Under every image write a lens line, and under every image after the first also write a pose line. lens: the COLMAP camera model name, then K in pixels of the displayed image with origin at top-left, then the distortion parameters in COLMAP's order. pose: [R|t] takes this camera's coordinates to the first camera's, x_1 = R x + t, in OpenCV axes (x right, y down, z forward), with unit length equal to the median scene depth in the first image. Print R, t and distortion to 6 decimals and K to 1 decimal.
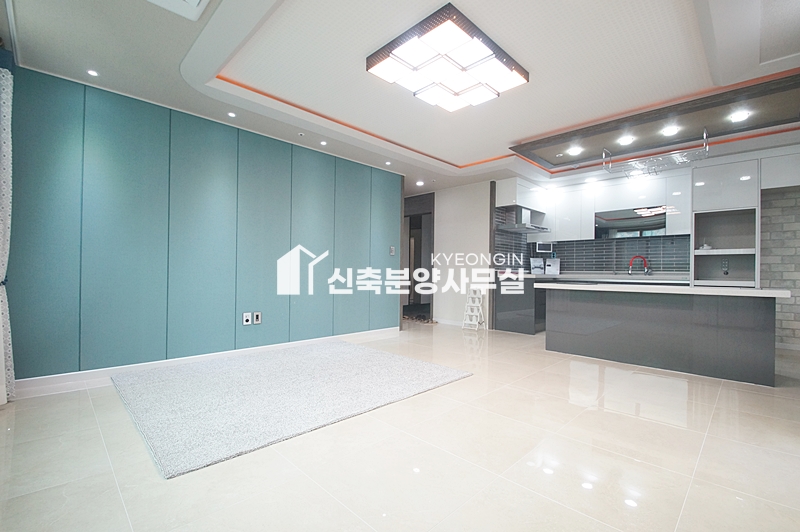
lens RADIAL K [[353.3, 0, 398.9], [0, 353.3, 270.3], [0, 0, 1]] dist [-0.000141, -0.008333]
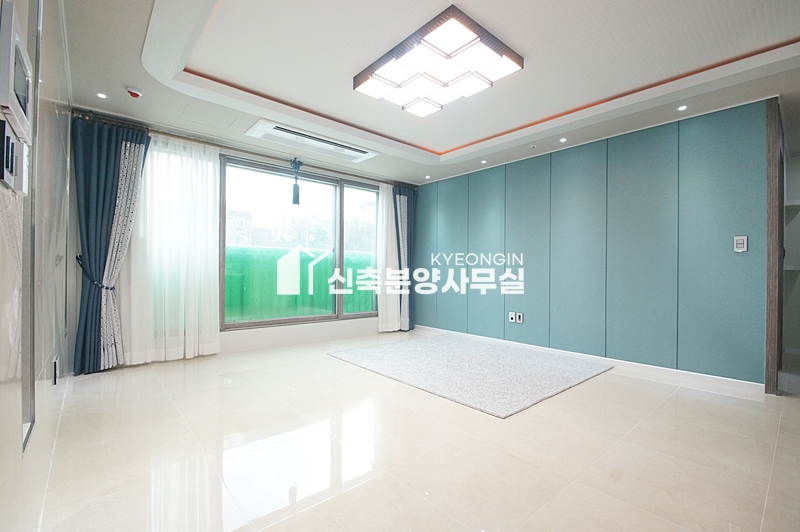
lens RADIAL K [[353.3, 0, 400.0], [0, 353.3, 272.1], [0, 0, 1]] dist [-0.000141, -0.008333]
pose [[-0.060671, -0.012563, -0.998079, 0.539793], [-0.004080, 0.999916, -0.012339, -0.000025], [0.998149, 0.003324, -0.060717, 0.467053]]
